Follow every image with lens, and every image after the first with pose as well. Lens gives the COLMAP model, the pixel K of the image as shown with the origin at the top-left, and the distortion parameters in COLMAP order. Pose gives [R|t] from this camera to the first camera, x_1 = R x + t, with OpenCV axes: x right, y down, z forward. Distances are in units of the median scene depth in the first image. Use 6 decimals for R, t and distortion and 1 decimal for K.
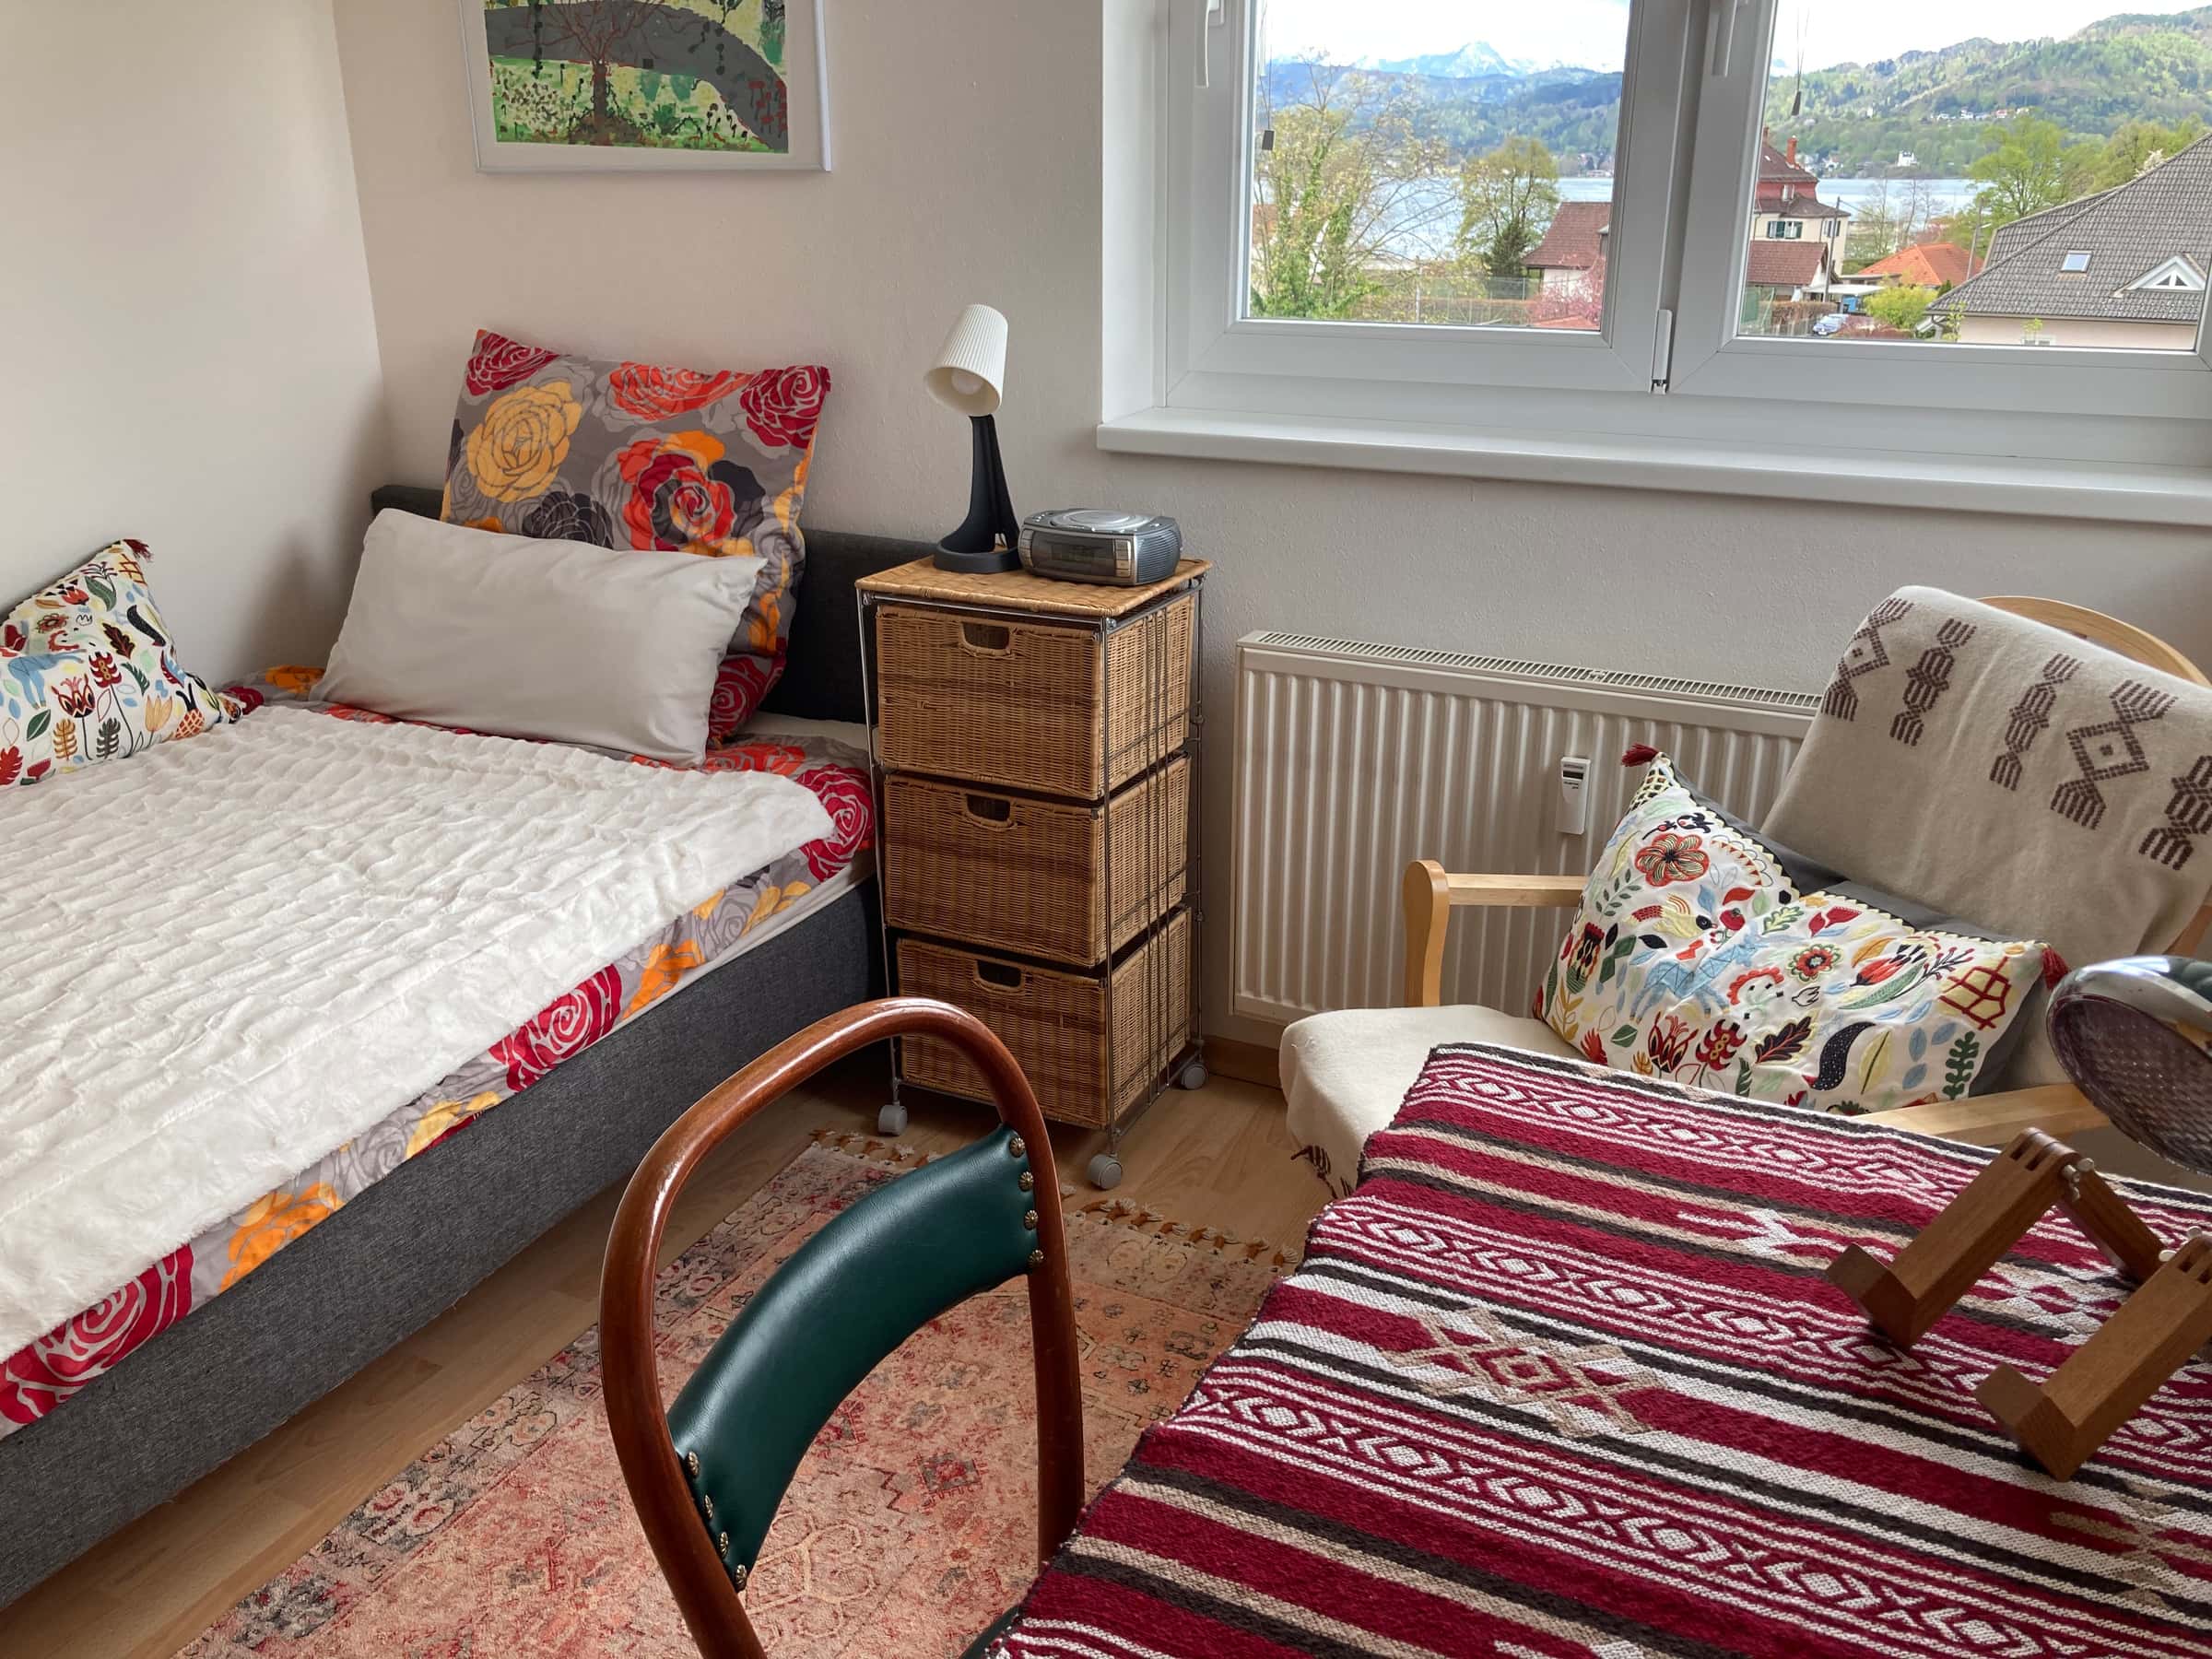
lens RADIAL K [[1812.5, 0, 1094.9], [0, 1812.5, 826.1], [0, 0, 1]] dist [0.025918, -0.014394]
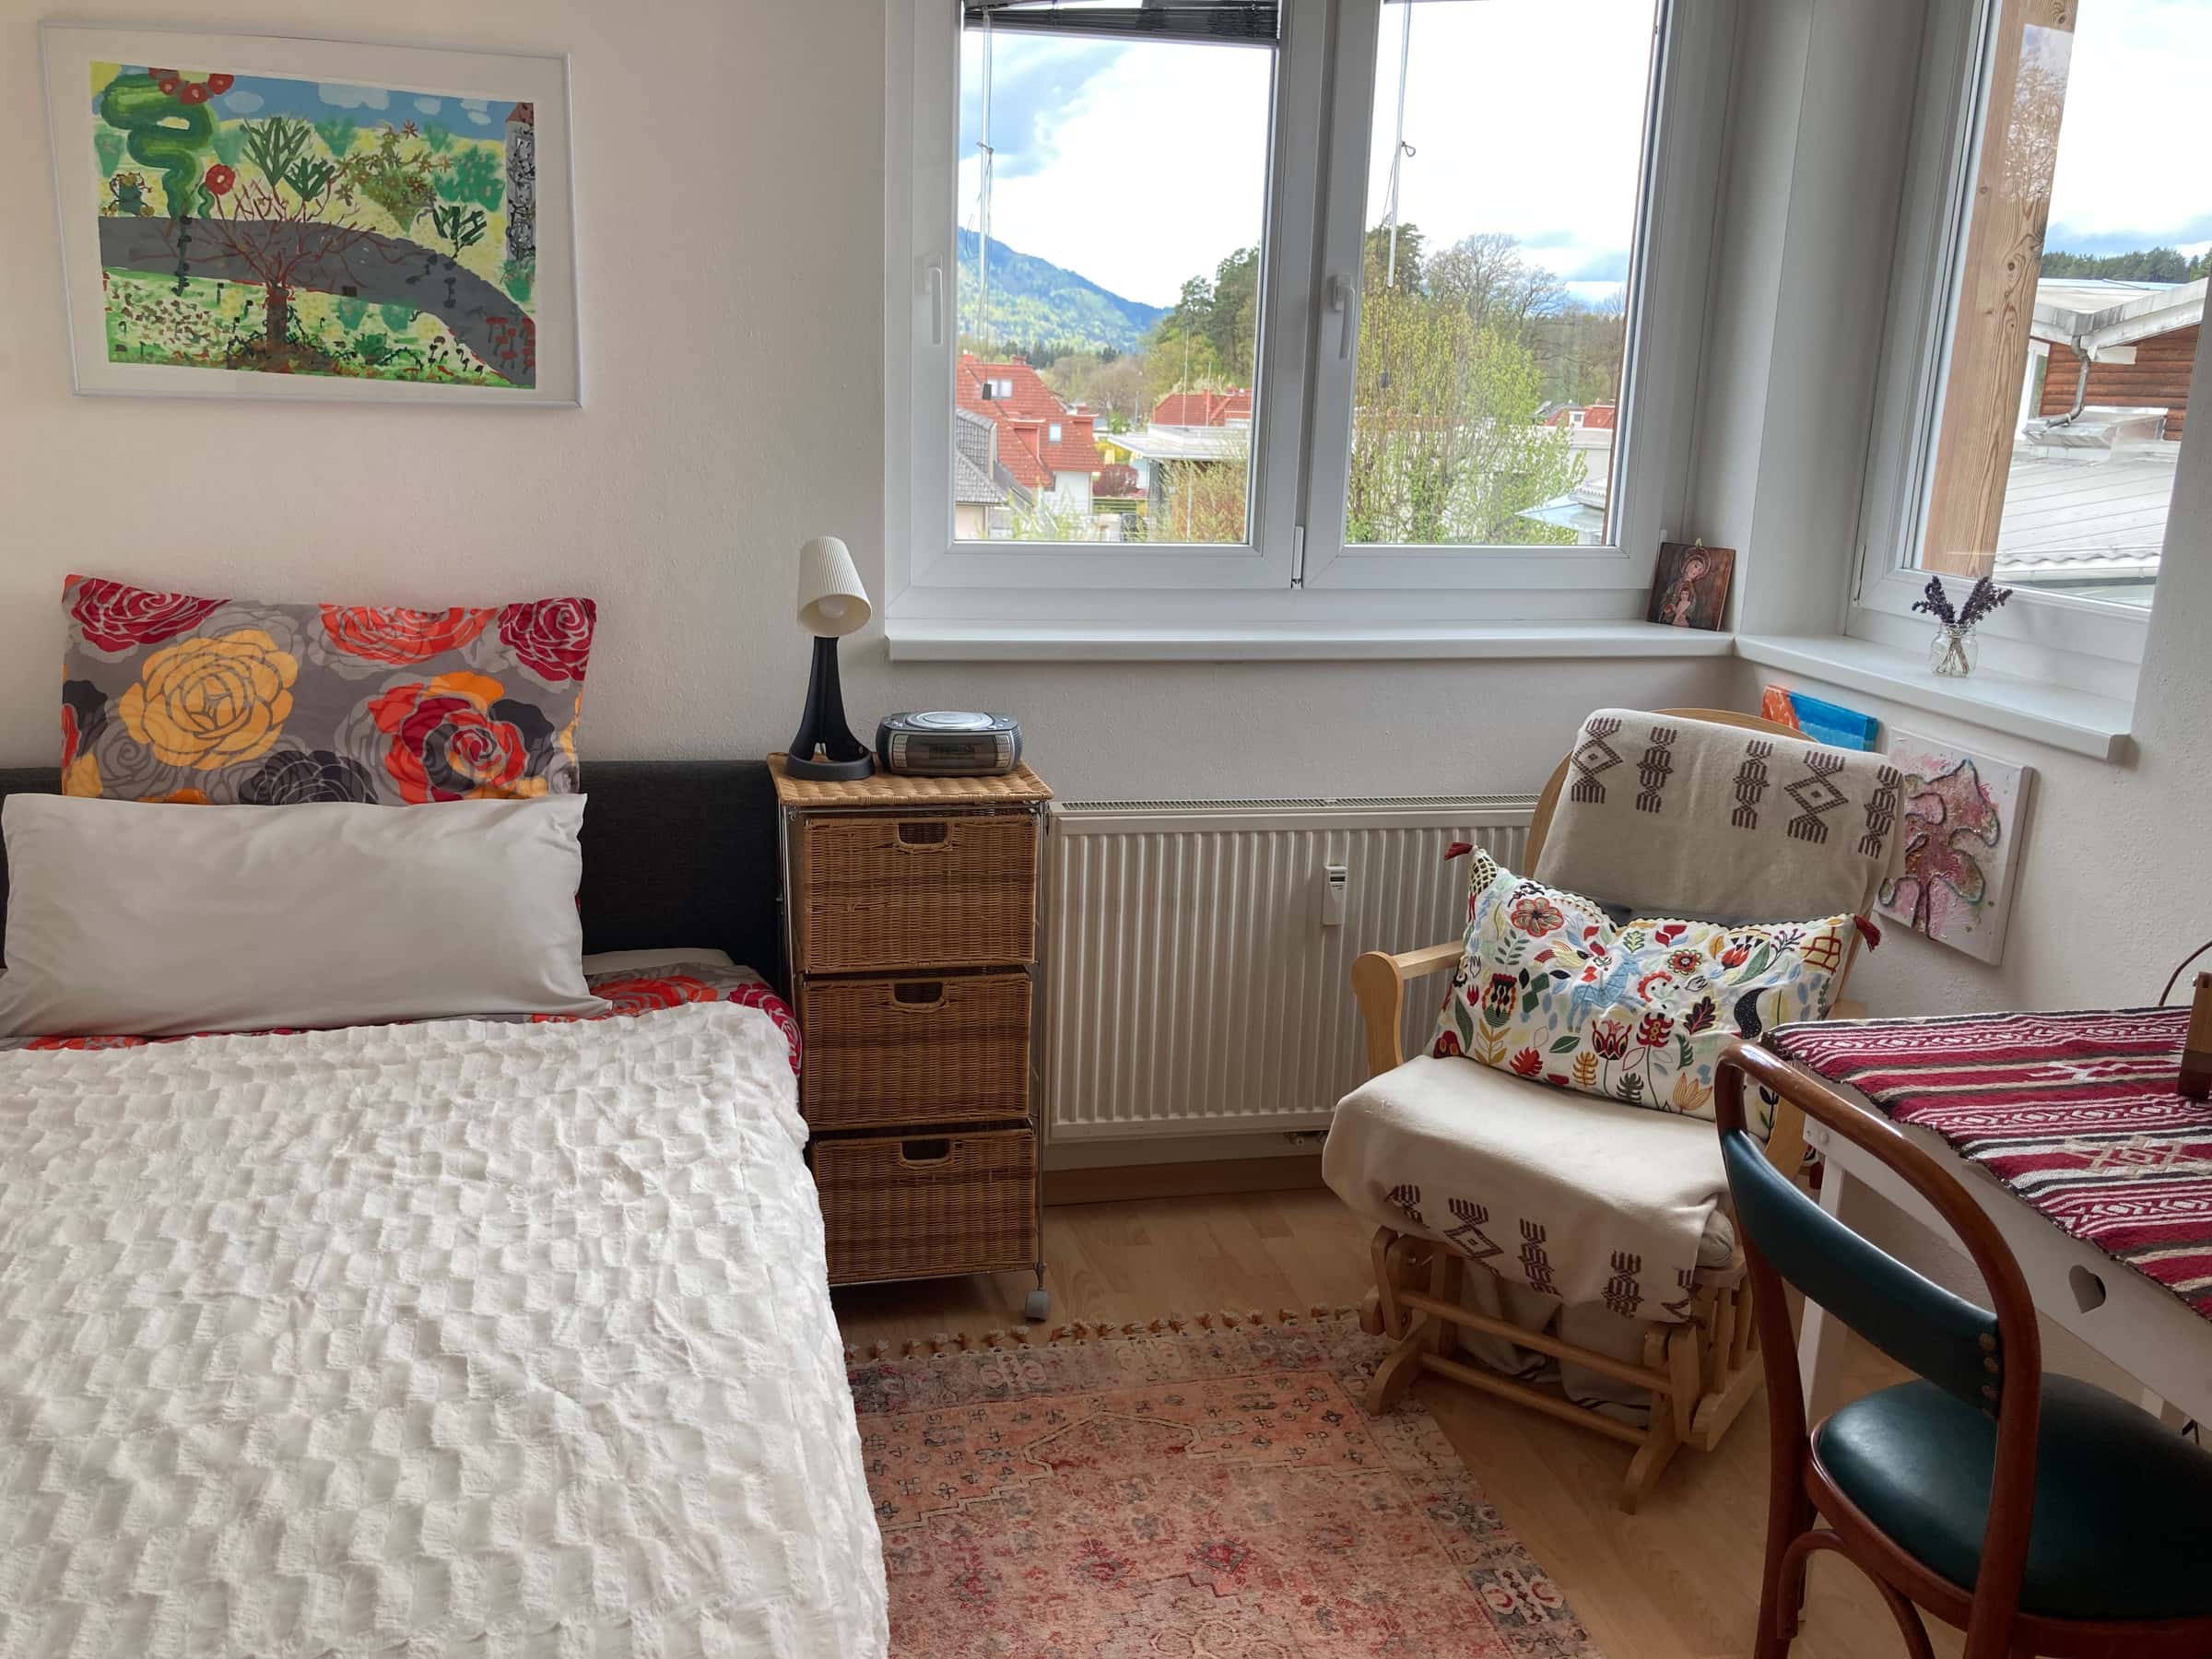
lens RADIAL K [[1812.5, 0, 1113.3], [0, 1812.5, 830.4], [0, 0, 1]] dist [0.025918, -0.014394]
pose [[0.777150, -0.129582, 0.615830, -0.614469], [0.184921, 0.982392, -0.026648, -0.054622], [-0.601534, 0.134589, 0.787428, 0.072344]]
